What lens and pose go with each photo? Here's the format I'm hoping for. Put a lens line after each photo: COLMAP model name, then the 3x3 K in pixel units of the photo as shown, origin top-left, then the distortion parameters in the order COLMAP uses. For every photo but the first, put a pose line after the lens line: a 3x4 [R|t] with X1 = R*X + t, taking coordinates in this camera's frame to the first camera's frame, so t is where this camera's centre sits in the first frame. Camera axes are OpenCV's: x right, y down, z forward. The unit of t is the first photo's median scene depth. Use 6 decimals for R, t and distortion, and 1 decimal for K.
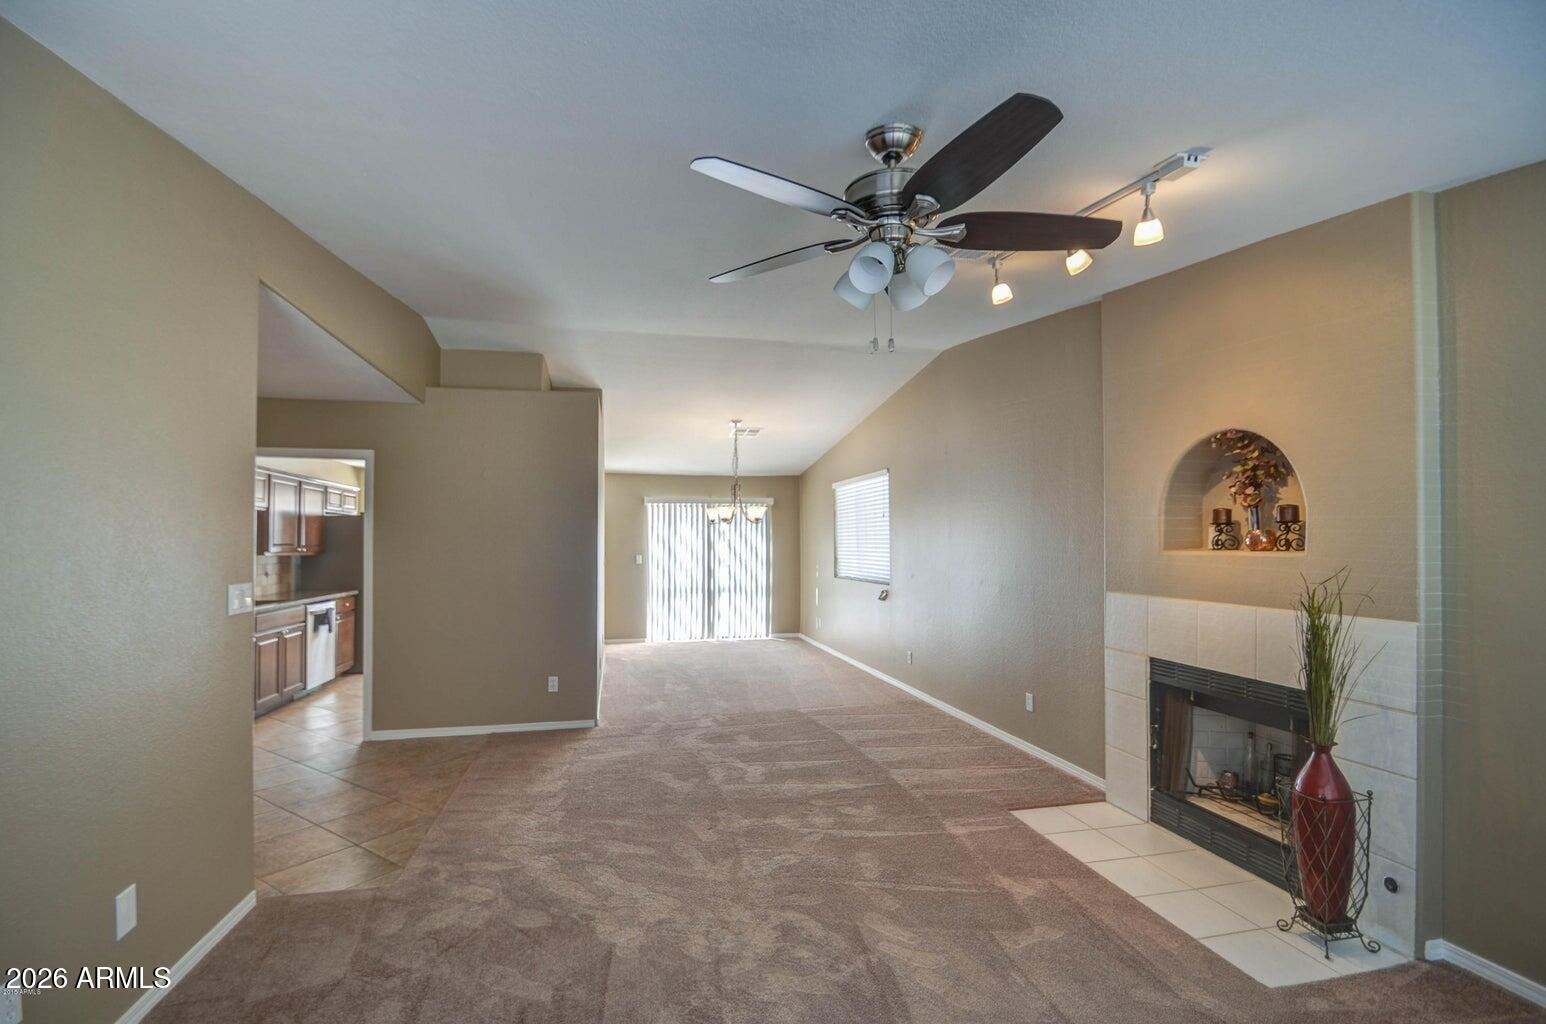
lens RADIAL K [[699.2, 0, 760.4], [0, 699.2, 536.0], [0, 0, 1]] dist [-0.002726, -0.000744]
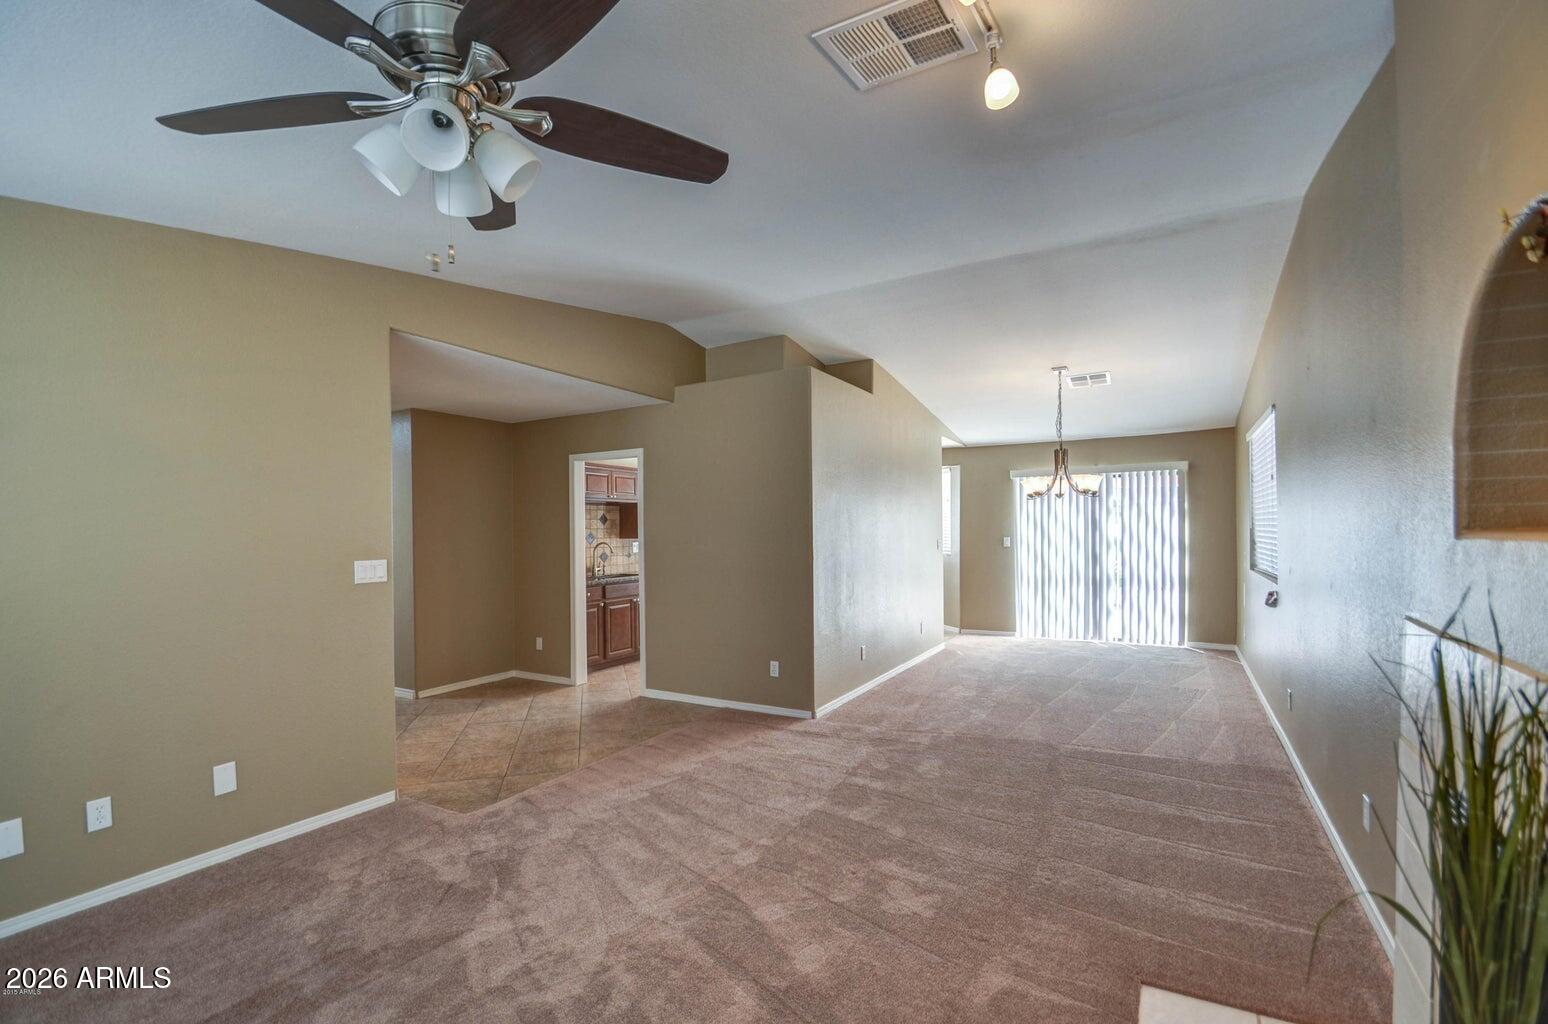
lens RADIAL K [[700.1, 0, 761.4], [0, 700.1, 536.0], [0, 0, 1]] dist [-0.002726, -0.000744]
pose [[0.730531, -0.001687, -0.682878, 0.331503], [0.020834, 0.999587, 0.019818, 0.003724], [0.682562, -0.028704, 0.730264, 0.240844]]
